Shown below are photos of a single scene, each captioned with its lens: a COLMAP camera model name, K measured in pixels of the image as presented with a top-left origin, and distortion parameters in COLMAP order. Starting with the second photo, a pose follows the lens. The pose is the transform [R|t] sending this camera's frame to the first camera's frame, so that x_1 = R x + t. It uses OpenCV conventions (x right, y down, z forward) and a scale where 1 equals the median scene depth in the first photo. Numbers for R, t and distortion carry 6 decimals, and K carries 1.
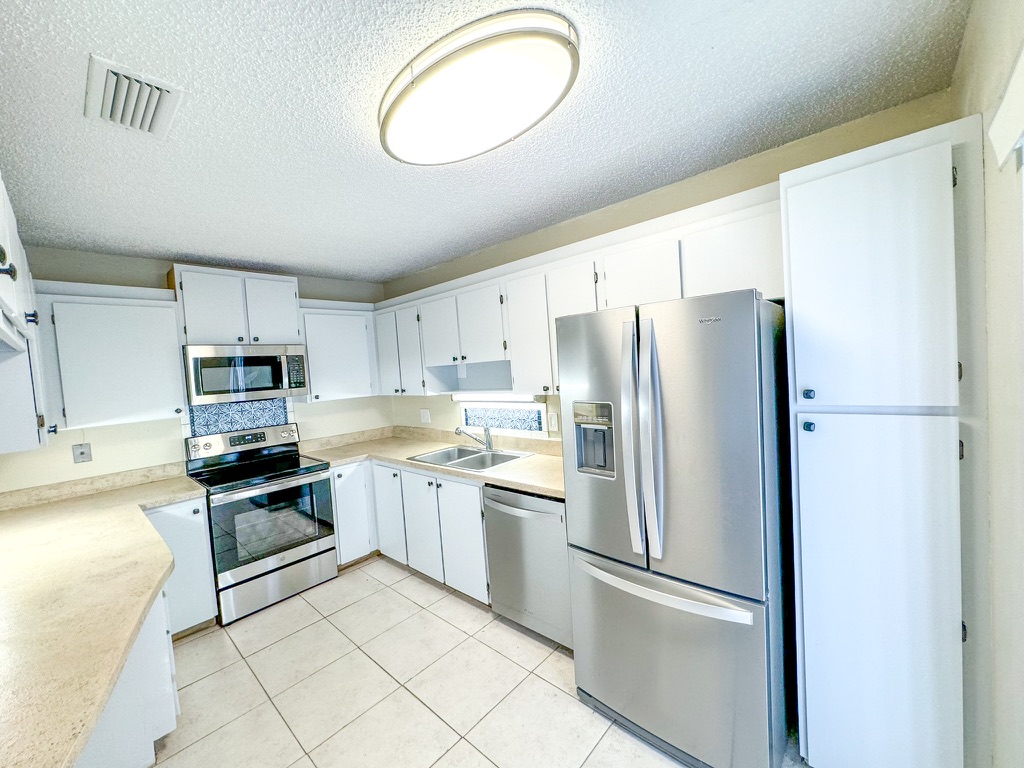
lens RADIAL K [[406.4, 0, 511.1], [0, 406.4, 384.6], [0, 0, 1]] dist [-0.001933, 0.000337]
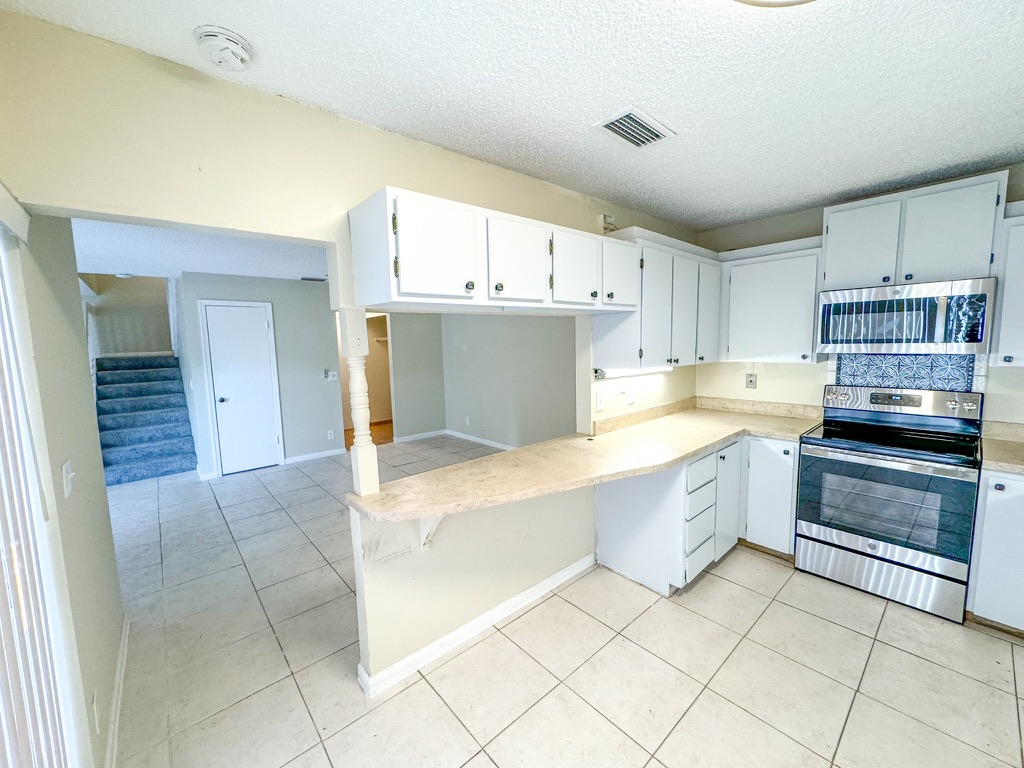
lens RADIAL K [[406.4, 0, 509.7], [0, 406.4, 383.0], [0, 0, 1]] dist [-0.001933, 0.000337]
pose [[-0.110497, 0.170826, -0.979086, 0.286860], [-0.014932, 0.984722, 0.173495, -0.037062], [0.993764, 0.033791, -0.106258, 0.346528]]
